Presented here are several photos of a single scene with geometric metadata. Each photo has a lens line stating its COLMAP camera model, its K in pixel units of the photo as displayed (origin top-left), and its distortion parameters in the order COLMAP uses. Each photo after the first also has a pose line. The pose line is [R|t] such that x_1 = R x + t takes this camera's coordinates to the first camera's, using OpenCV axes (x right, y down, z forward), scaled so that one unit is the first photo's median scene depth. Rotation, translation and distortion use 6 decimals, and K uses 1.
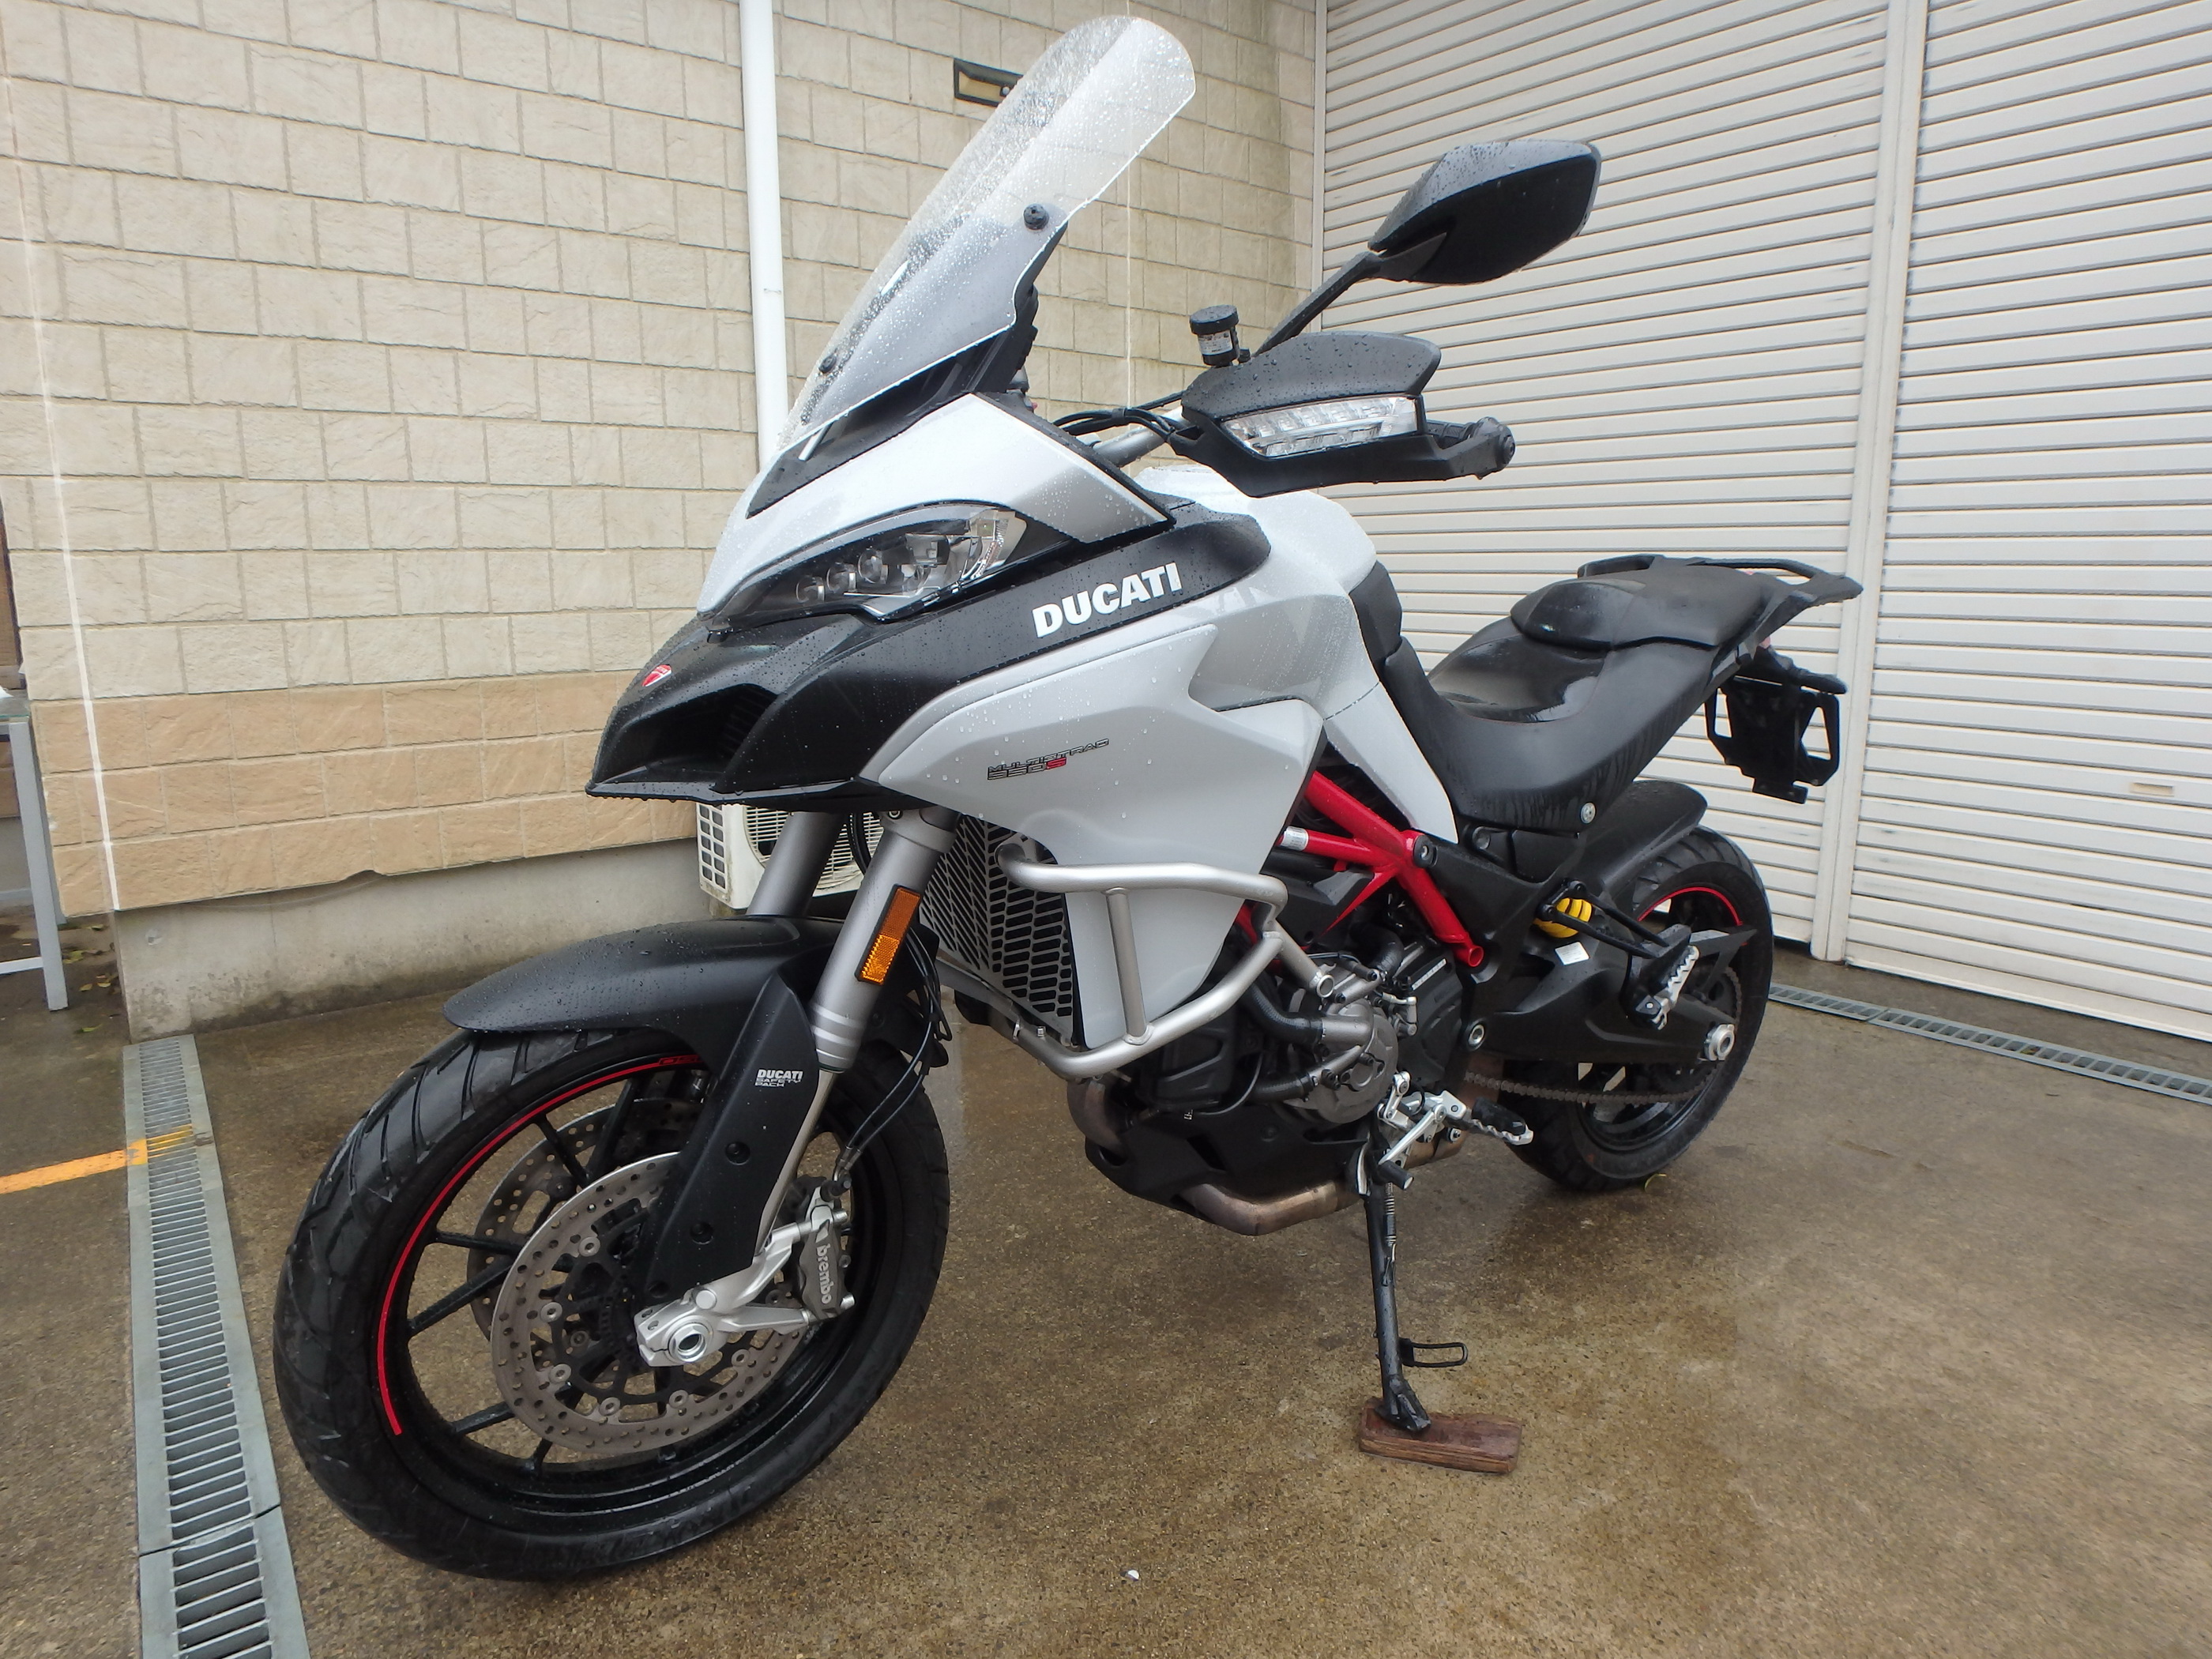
lens RADIAL K [[1384.6, 0, 1097.5], [0, 1384.6, 859.0], [0, 0, 1]] dist [-0.076102, 0.026384]
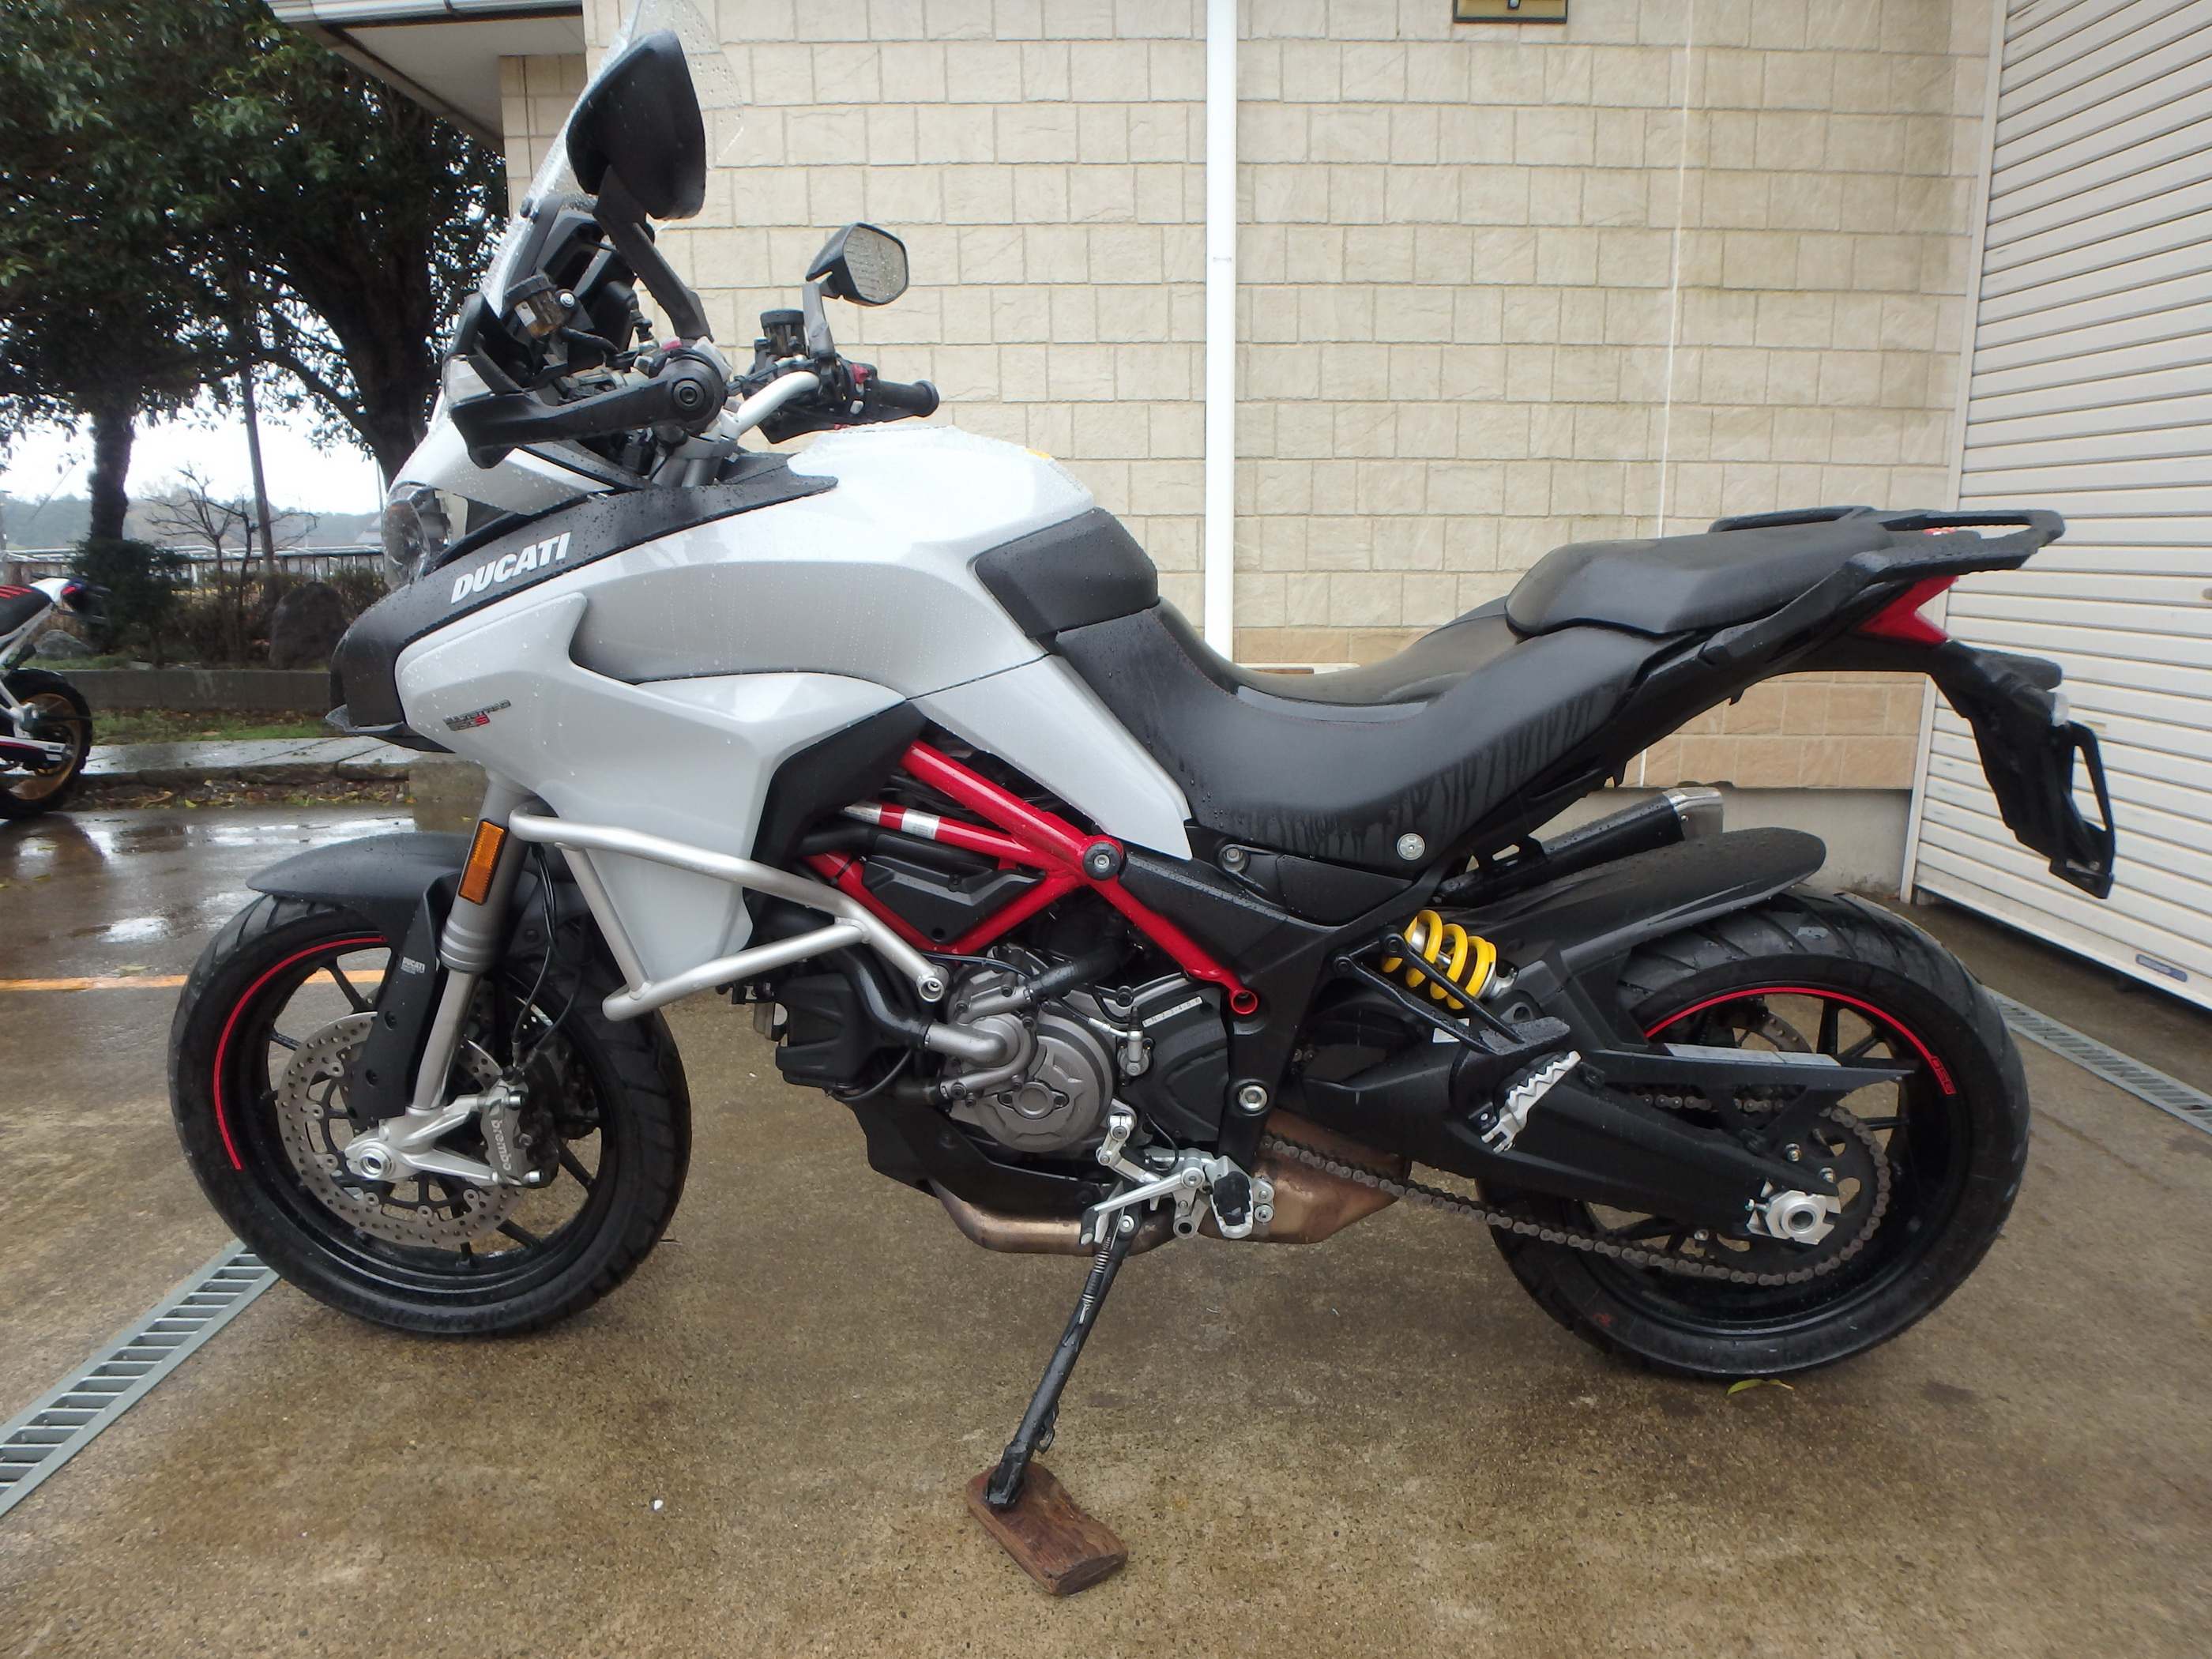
lens RADIAL K [[1368.9, 0, 1109.2], [0, 1368.9, 865.2], [0, 0, 1]] dist [-0.073414, 0.021600]
pose [[0.797920, 0.131761, -0.588186, 0.378330], [-0.114316, 0.991185, 0.066959, -0.031277], [0.591823, 0.013812, 0.805949, 0.164706]]
